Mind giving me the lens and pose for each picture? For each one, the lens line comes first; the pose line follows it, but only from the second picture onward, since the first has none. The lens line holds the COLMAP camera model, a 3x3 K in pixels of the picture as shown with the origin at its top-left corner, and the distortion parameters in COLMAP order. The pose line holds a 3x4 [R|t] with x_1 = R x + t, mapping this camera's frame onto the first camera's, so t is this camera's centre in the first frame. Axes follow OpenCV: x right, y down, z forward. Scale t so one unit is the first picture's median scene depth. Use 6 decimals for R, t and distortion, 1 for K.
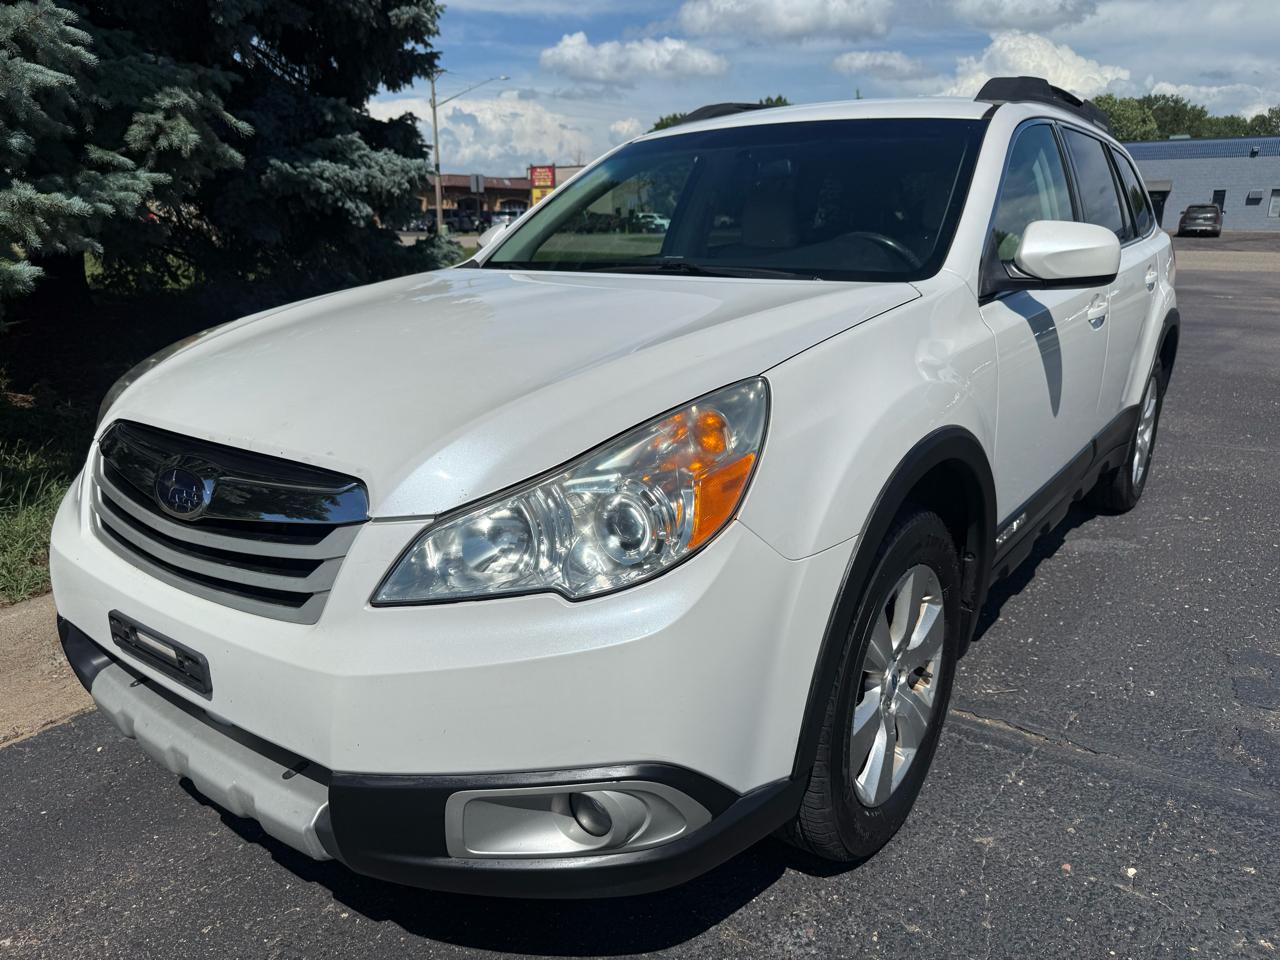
lens RADIAL K [[895.7, 0, 630.1], [0, 895.7, 483.6], [0, 0, 1]] dist [0.000069, -0.006386]
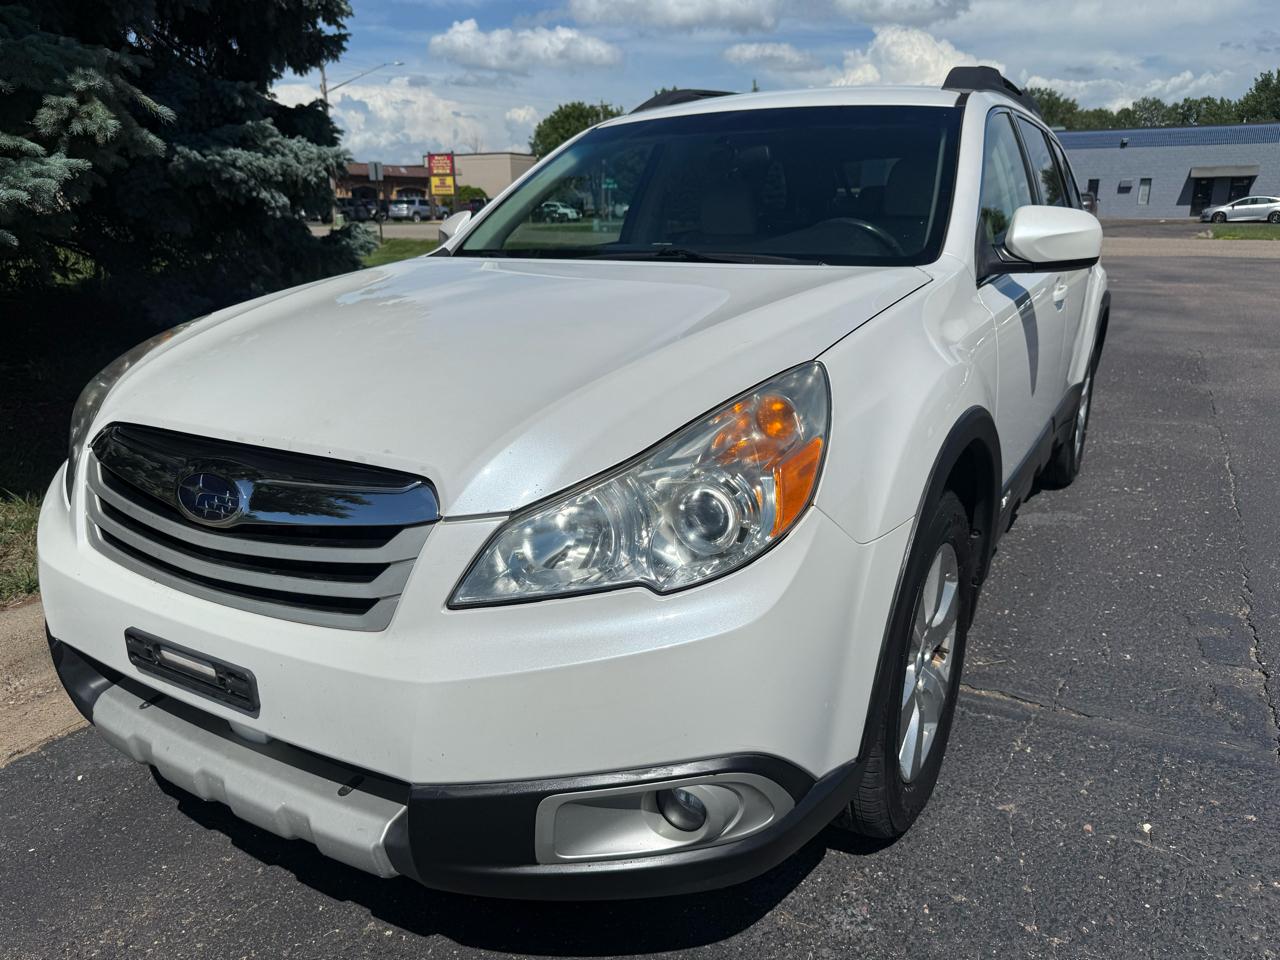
lens RADIAL K [[895.7, 0, 630.1], [0, 895.7, 483.6], [0, 0, 1]] dist [0.000069, -0.006386]
pose [[0.994253, -0.034824, 0.101238, -0.116983], [0.033787, 0.999358, 0.011936, -0.001483], [-0.101589, -0.008447, 0.994791, 0.019016]]
